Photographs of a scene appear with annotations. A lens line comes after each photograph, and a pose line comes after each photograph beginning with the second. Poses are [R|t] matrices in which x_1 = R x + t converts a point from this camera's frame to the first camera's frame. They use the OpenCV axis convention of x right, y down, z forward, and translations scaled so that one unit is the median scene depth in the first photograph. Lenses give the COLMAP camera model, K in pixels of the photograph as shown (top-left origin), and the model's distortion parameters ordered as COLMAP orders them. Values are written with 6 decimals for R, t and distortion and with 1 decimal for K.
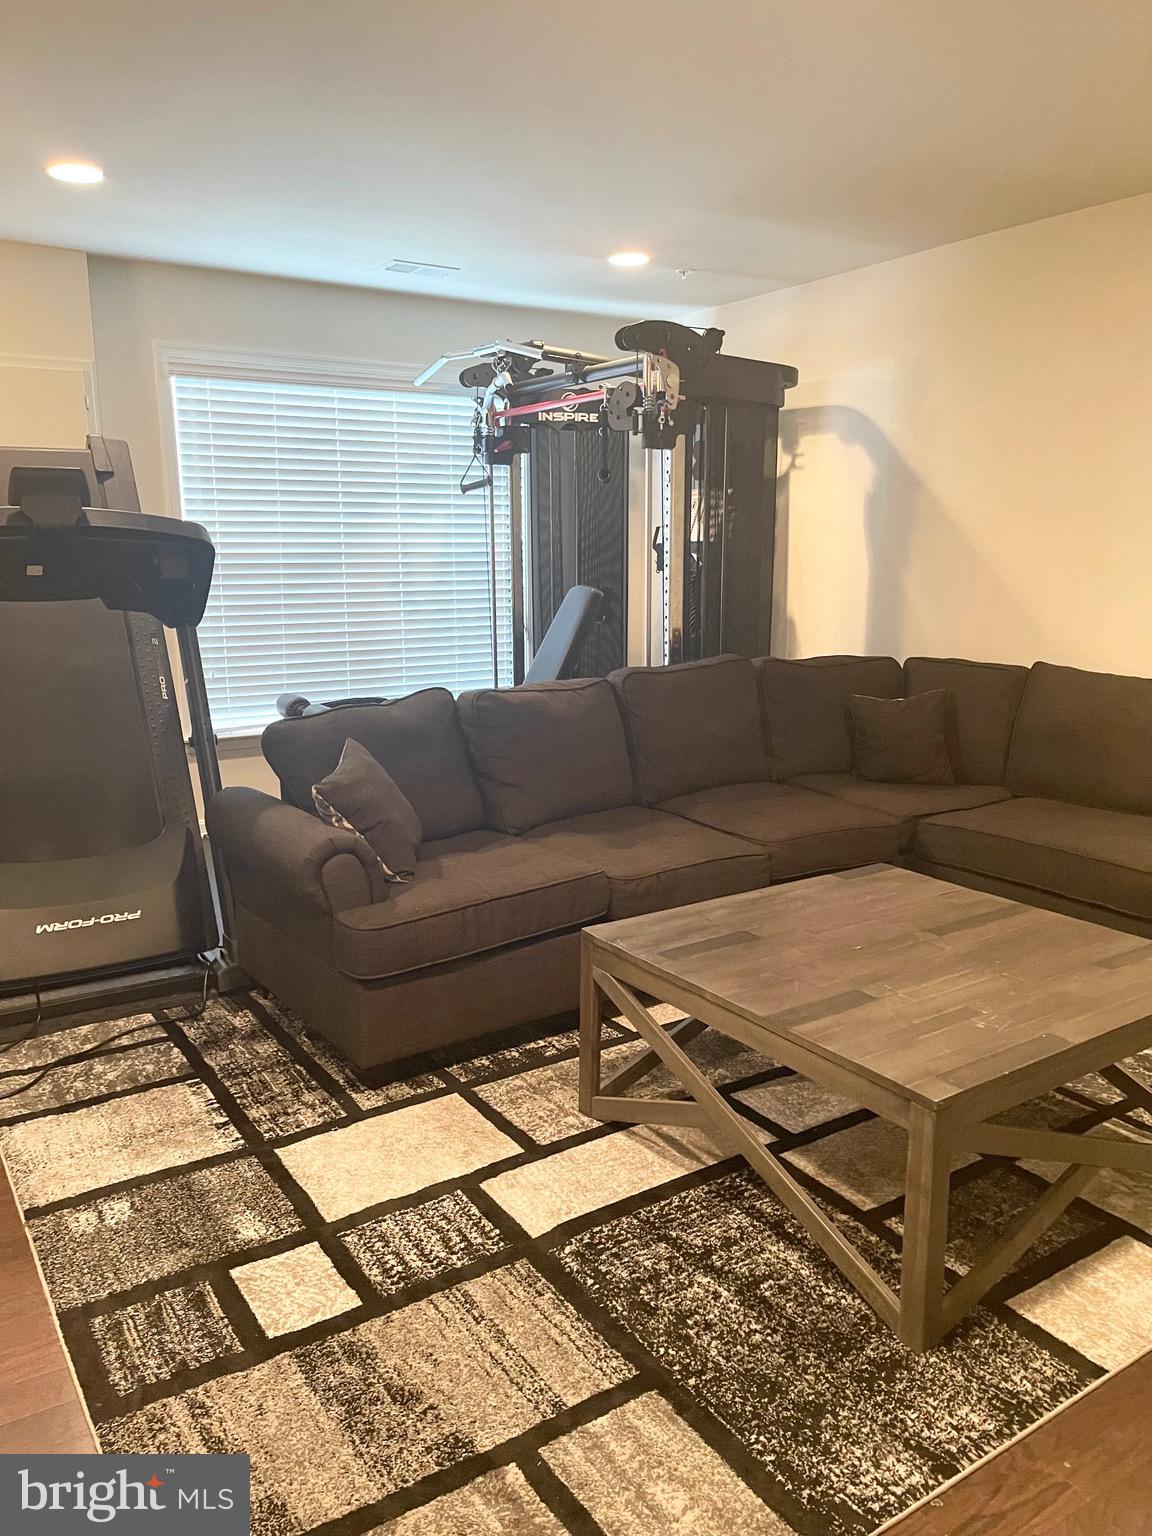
lens RADIAL K [[1150.4, 0, 579.6], [0, 1150.4, 796.4], [0, 0, 1]] dist [0.067028, -0.107430]
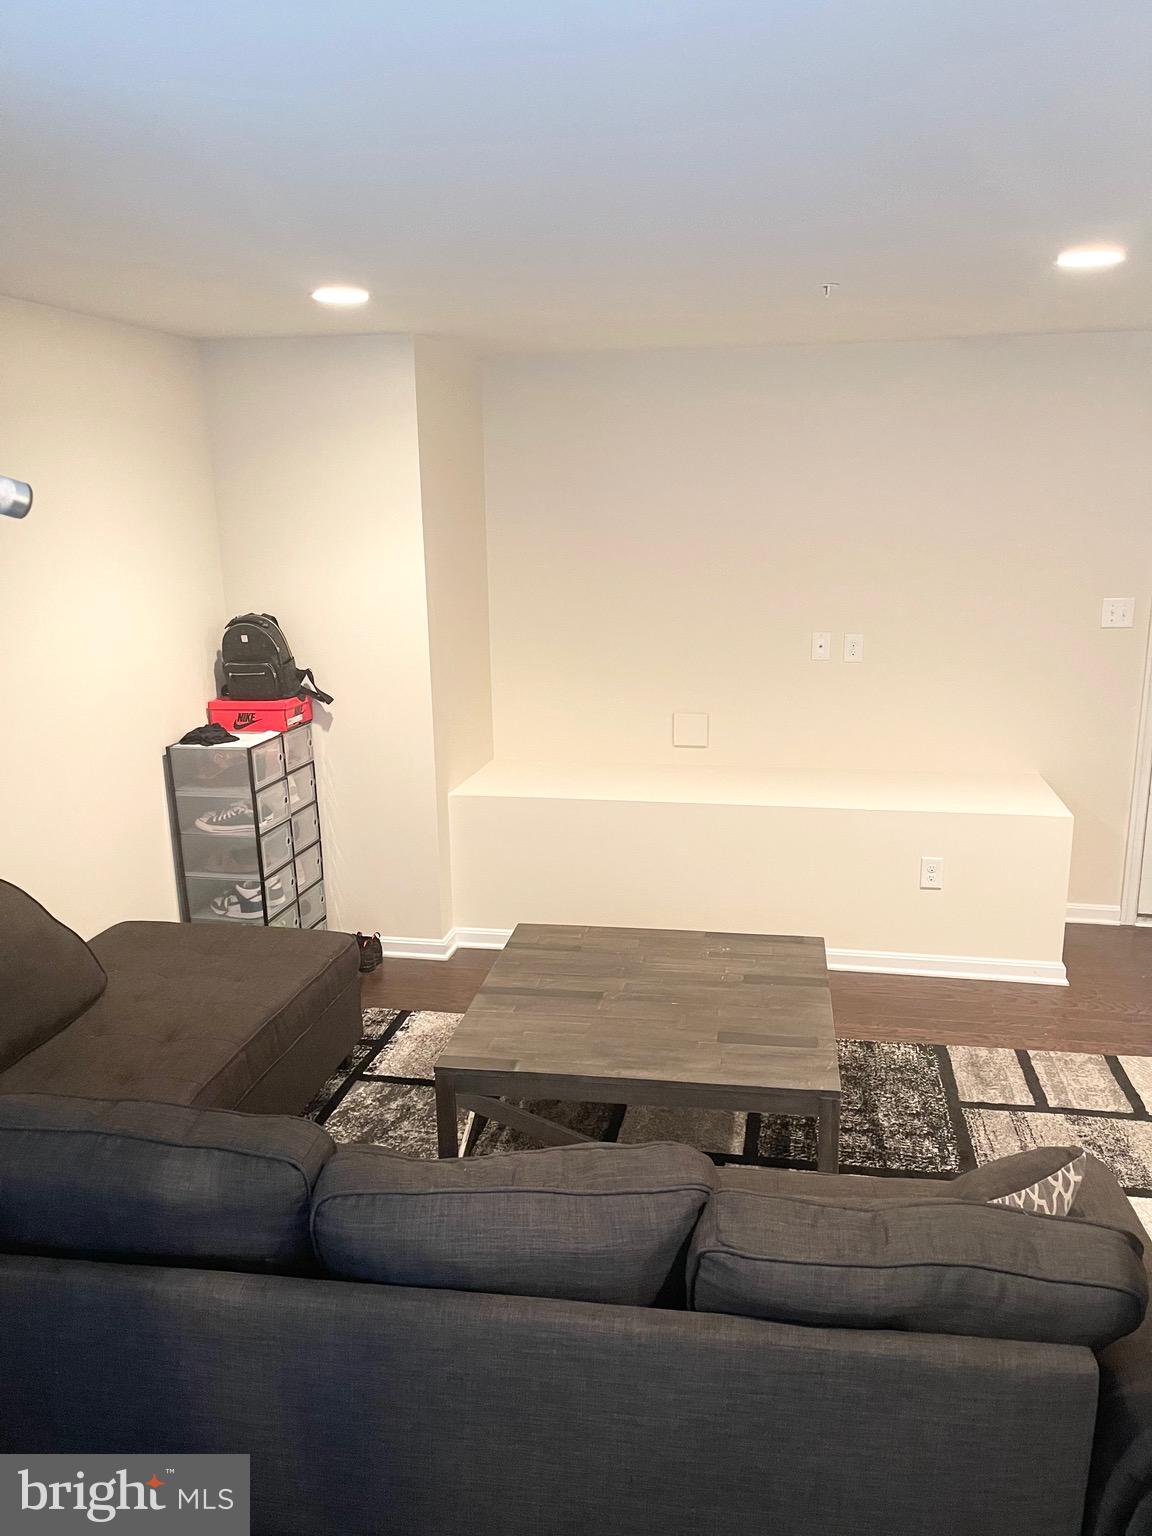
lens RADIAL K [[1150.4, 0, 579.6], [0, 1150.4, 796.4], [0, 0, 1]] dist [0.067028, -0.107430]
pose [[-0.729036, -0.156084, 0.666442, -0.479112], [0.166571, 0.903926, 0.393920, -0.573044], [-0.663898, 0.398191, -0.632995, 1.711478]]
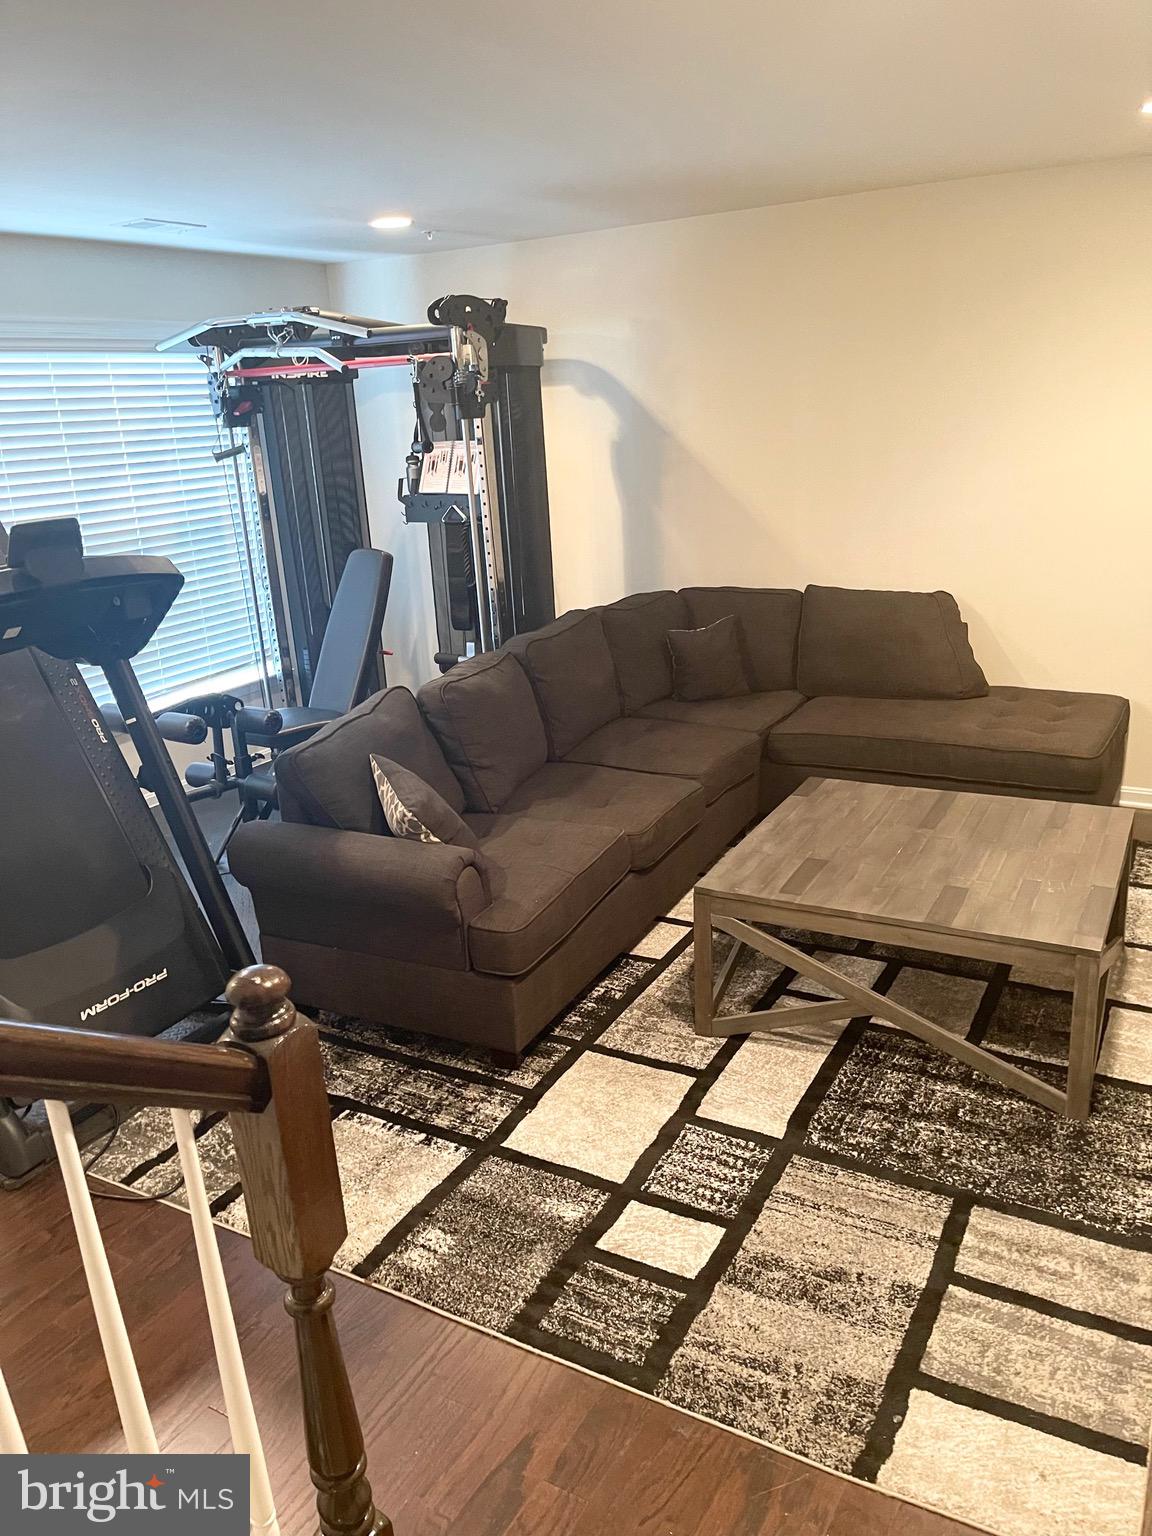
lens RADIAL K [[1150.4, 0, 579.6], [0, 1150.4, 796.4], [0, 0, 1]] dist [0.067028, -0.107430]
pose [[0.886913, -0.194101, 0.419178, -0.577985], [0.152410, 0.979581, 0.131122, -0.146702], [-0.436070, -0.052407, 0.898386, 0.000607]]
